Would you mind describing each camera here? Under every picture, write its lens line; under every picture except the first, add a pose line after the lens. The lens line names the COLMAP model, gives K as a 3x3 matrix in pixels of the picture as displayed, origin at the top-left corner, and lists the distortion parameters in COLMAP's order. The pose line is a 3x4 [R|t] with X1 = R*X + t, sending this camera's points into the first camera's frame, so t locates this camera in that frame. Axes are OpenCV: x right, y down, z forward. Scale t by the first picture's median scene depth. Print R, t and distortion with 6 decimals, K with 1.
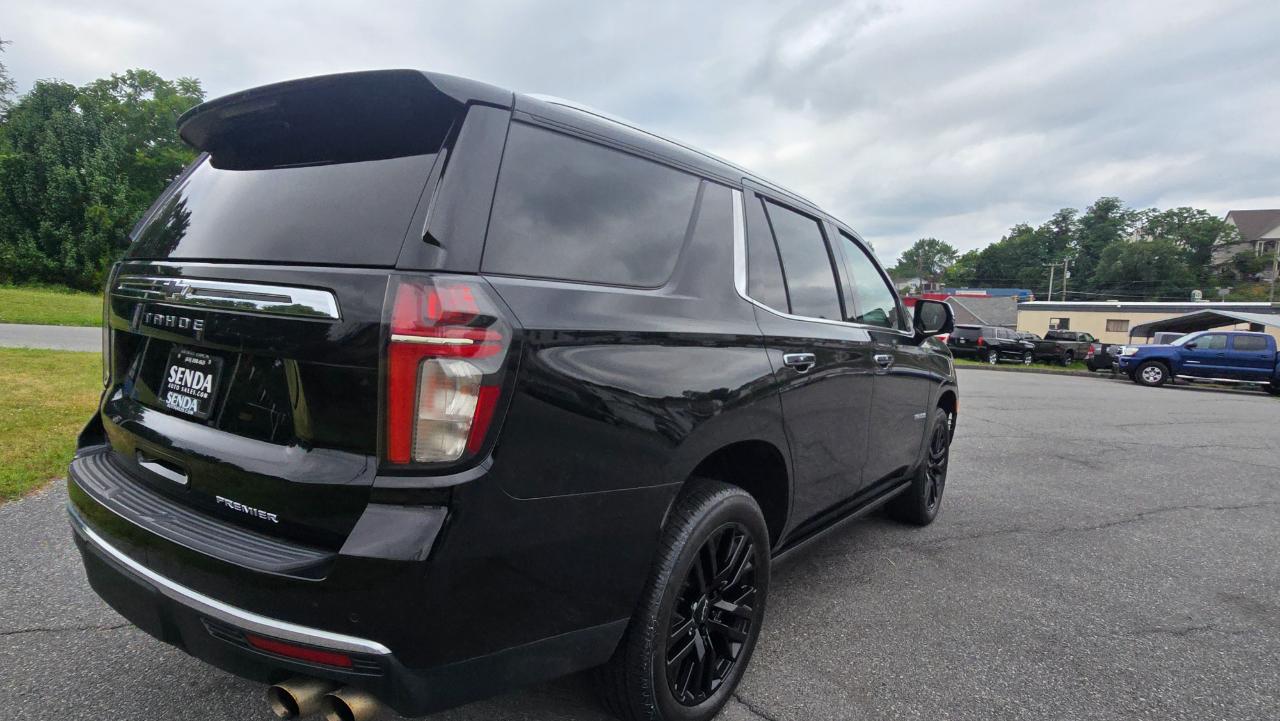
lens RADIAL K [[686.5, 0, 650.6], [0, 686.5, 374.2], [0, 0, 1]] dist [-0.000051, -0.001393]
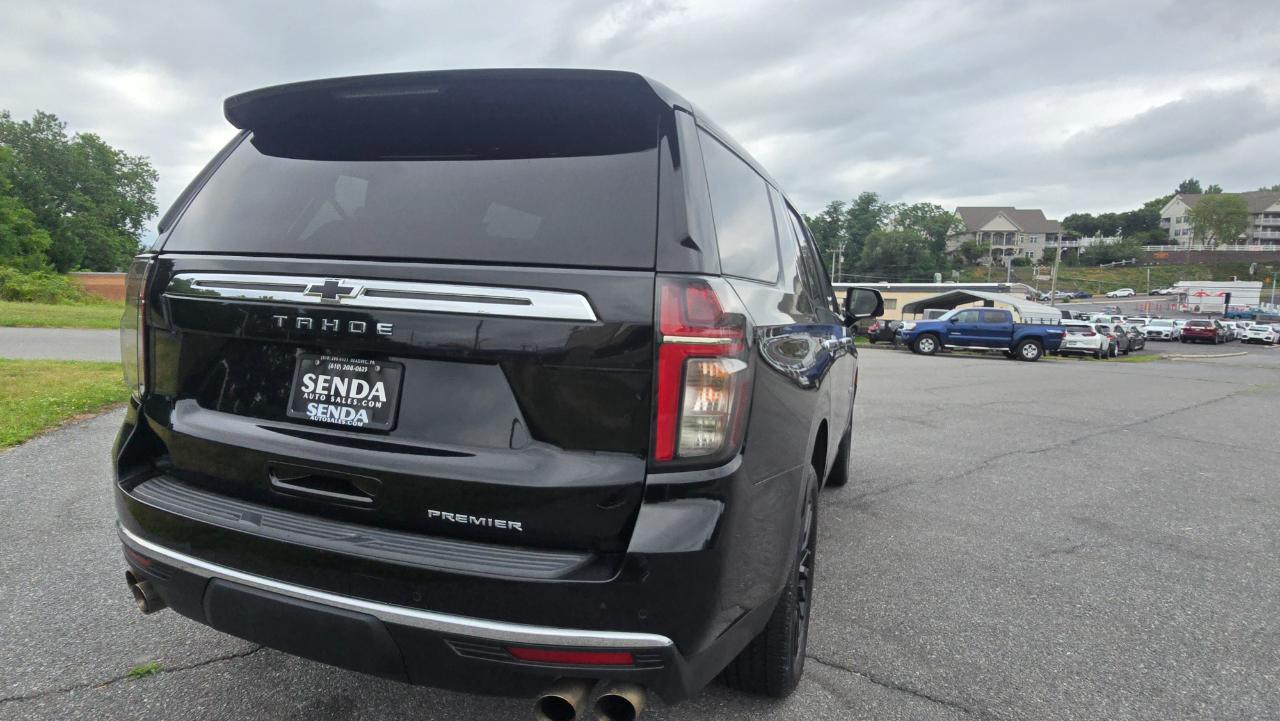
lens RADIAL K [[677.0, 0, 648.8], [0, 677.0, 368.1], [0, 0, 1]] dist [0.001488, -0.002438]
pose [[0.961673, -0.038351, 0.271502, -0.122259], [0.033387, 0.999181, 0.022879, -0.006076], [-0.272157, -0.012938, 0.962166, 0.005469]]
